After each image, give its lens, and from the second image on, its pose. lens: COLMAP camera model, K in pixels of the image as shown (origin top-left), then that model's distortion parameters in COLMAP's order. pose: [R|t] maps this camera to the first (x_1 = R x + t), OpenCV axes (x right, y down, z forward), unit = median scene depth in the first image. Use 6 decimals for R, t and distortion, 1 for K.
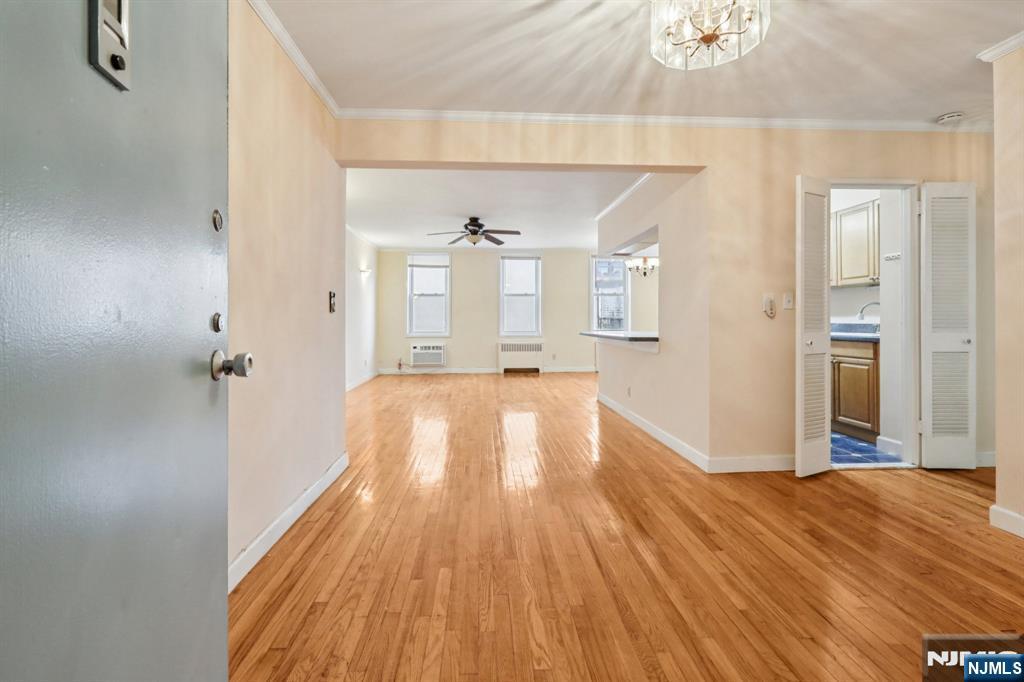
lens RADIAL K [[472.8, 0, 506.8], [0, 472.8, 313.4], [0, 0, 1]] dist [0.000330, 0.000062]
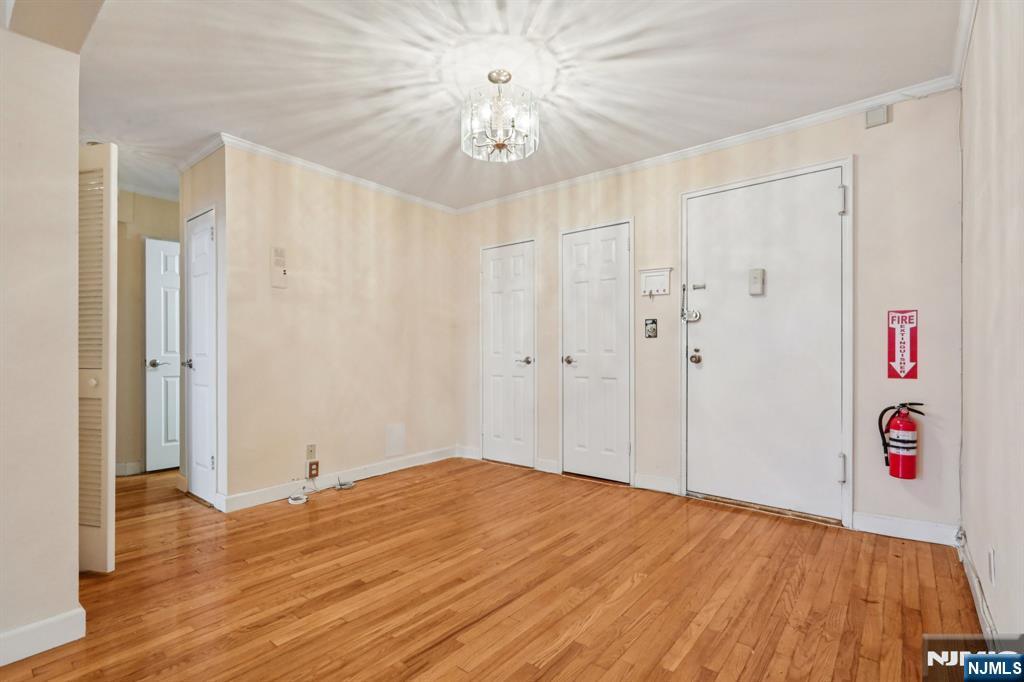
lens RADIAL K [[478.5, 0, 516.8], [0, 478.5, 355.4], [0, 0, 1]] dist [-0.000596, 0.000152]
pose [[-0.746025, -0.001232, 0.665917, -0.351823], [-0.002357, 0.999997, -0.000791, 0.030887], [-0.665914, -0.002160, -0.746026, 1.324866]]
